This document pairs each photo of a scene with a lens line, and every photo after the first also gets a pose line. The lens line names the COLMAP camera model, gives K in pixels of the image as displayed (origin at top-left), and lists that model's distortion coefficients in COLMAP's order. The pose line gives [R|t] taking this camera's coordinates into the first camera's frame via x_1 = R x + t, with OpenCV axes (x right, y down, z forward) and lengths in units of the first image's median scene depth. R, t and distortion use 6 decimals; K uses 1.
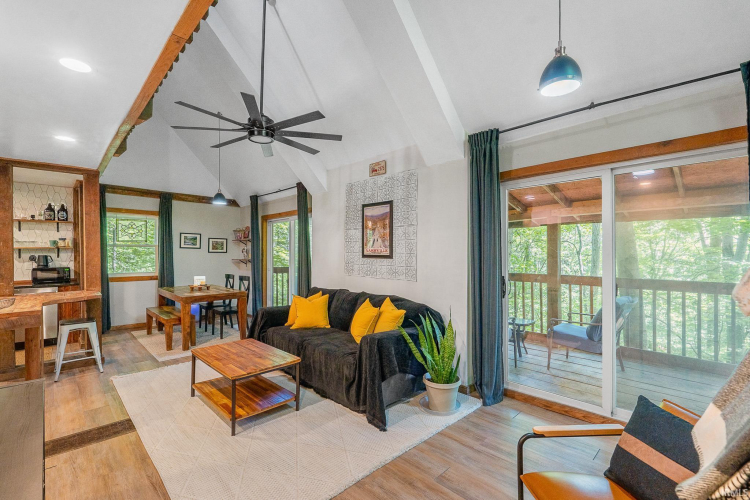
lens RADIAL K [[345.0, 0, 377.0], [0, 345.0, 252.0], [0, 0, 1]] dist [0.000971, 0.000643]
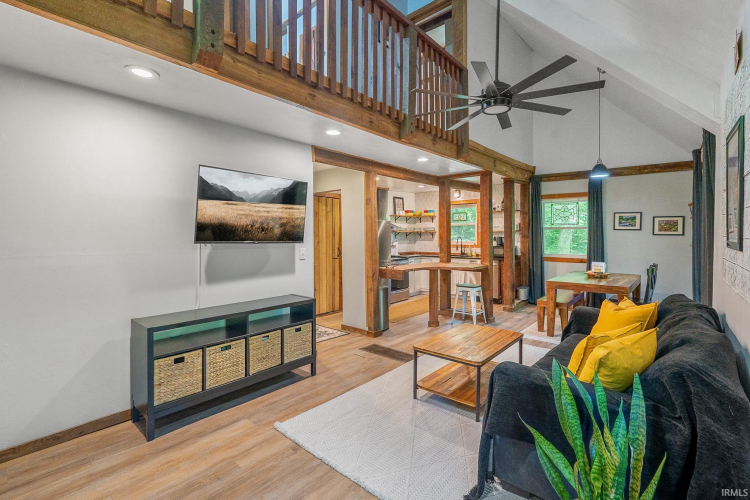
lens RADIAL K [[345.0, 0, 363.1], [0, 345.0, 235.7], [0, 0, 1]] dist [0.000971, 0.000643]
pose [[0.040116, 0.004863, -0.999183, 0.323289], [0.002411, 0.999985, 0.004964, -0.002778], [0.999192, -0.002609, 0.040104, 0.363635]]
